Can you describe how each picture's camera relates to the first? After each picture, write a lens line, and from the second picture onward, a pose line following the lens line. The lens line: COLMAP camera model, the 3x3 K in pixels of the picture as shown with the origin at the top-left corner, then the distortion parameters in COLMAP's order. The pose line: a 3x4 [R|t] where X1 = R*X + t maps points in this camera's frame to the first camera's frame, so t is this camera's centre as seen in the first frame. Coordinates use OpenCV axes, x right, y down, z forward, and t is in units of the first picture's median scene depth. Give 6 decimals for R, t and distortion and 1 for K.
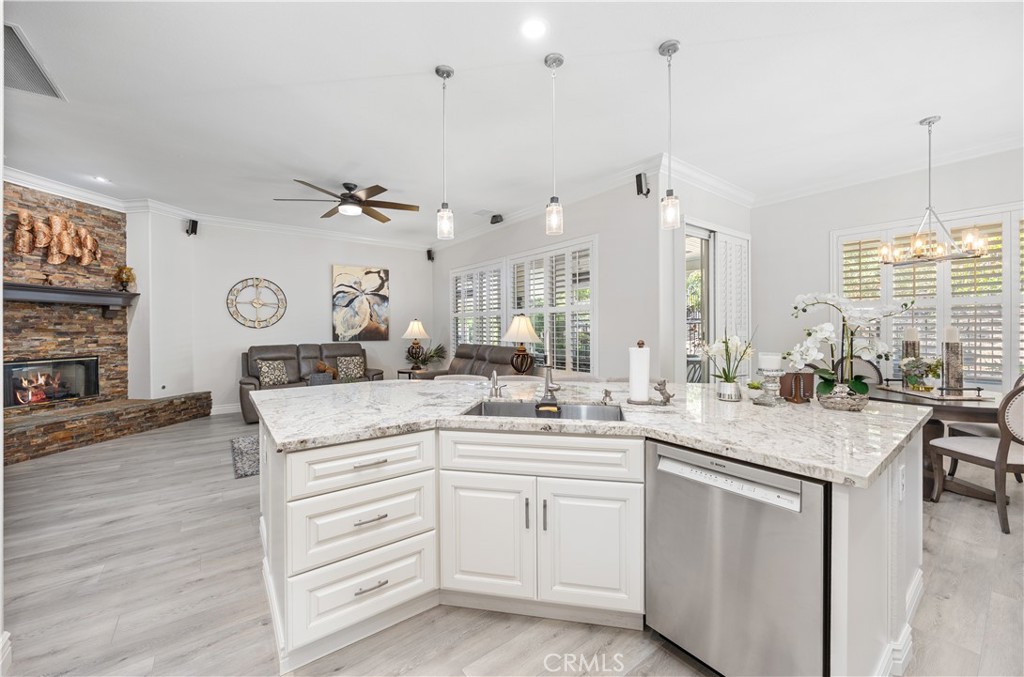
lens RADIAL K [[398.7, 0, 519.4], [0, 398.7, 330.7], [0, 0, 1]] dist [-0.001985, 0.000041]
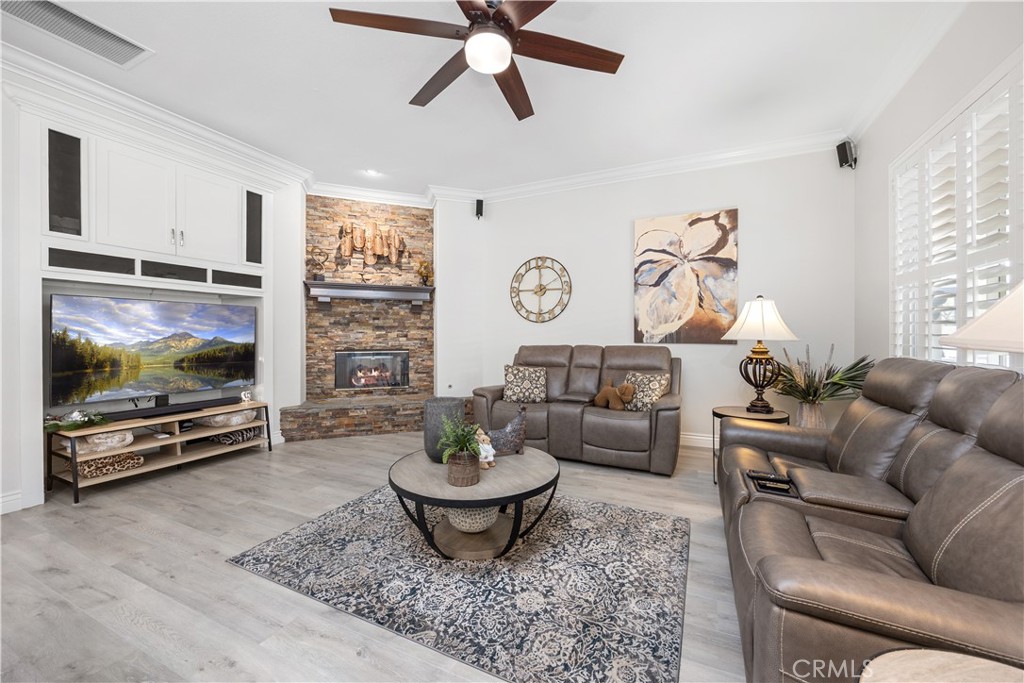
lens RADIAL K [[398.7, 0, 516.8], [0, 398.7, 335.3], [0, 0, 1]] dist [-0.001985, 0.000041]
pose [[0.454580, 0.005530, -0.890689, 0.005800], [-0.009717, 0.999952, 0.001249, 0.021430], [0.890653, 0.008088, 0.454611, 0.750456]]
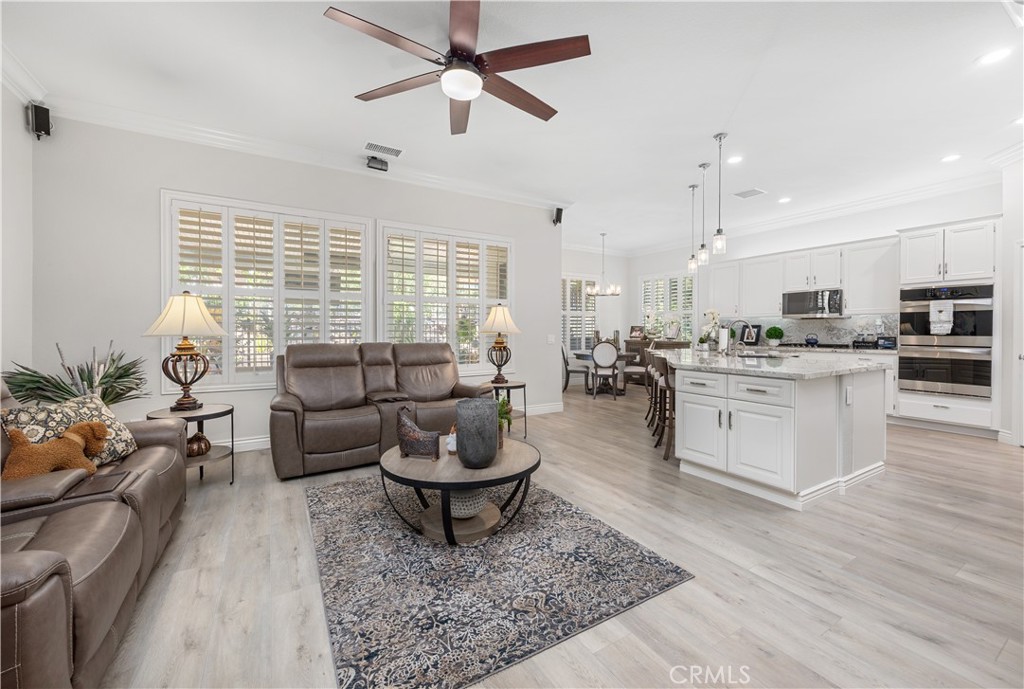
lens RADIAL K [[398.7, 0, 516.5], [0, 398.7, 343.6], [0, 0, 1]] dist [-0.001985, 0.000041]
pose [[0.116774, -0.025668, 0.992827, -0.860424], [0.006850, 0.999663, 0.025039, 0.025008], [-0.993135, 0.003876, 0.116910, 0.793674]]
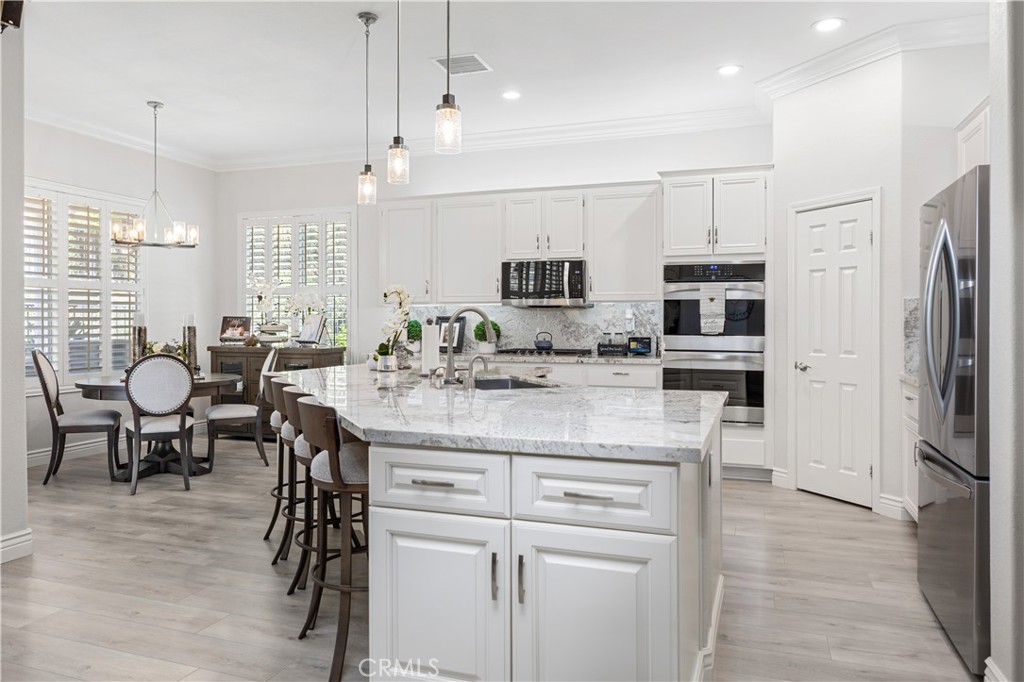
lens RADIAL K [[687.5, 0, 525.3], [0, 687.5, 323.9], [0, 0, 1]] dist [-0.002485, -0.004021]
pose [[-0.550895, 0.004942, 0.834560, -0.581352], [0.009242, 0.999957, 0.000179, 0.015750], [-0.834524, 0.007812, -0.550917, 0.757788]]
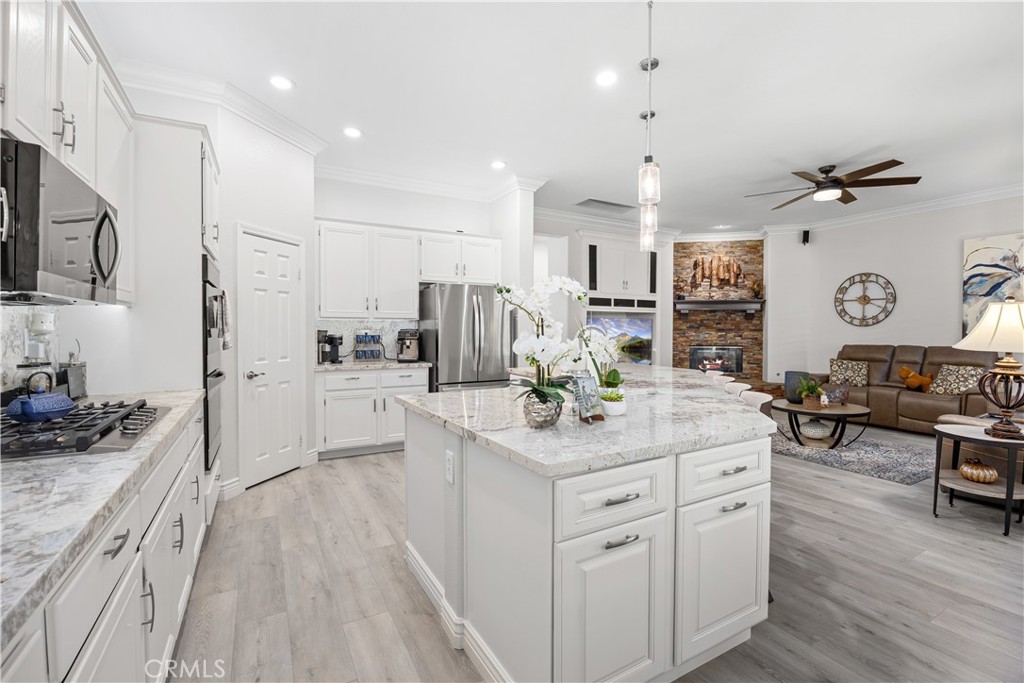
lens RADIAL K [[459.2, 0, 515.7], [0, 459.2, 337.2], [0, 0, 1]] dist [-0.003604, -0.000682]
pose [[-0.134842, 0.021752, -0.990628, 0.649206], [-0.008039, 0.999702, 0.023046, 0.001059], [0.990834, 0.011072, -0.134627, 0.404328]]
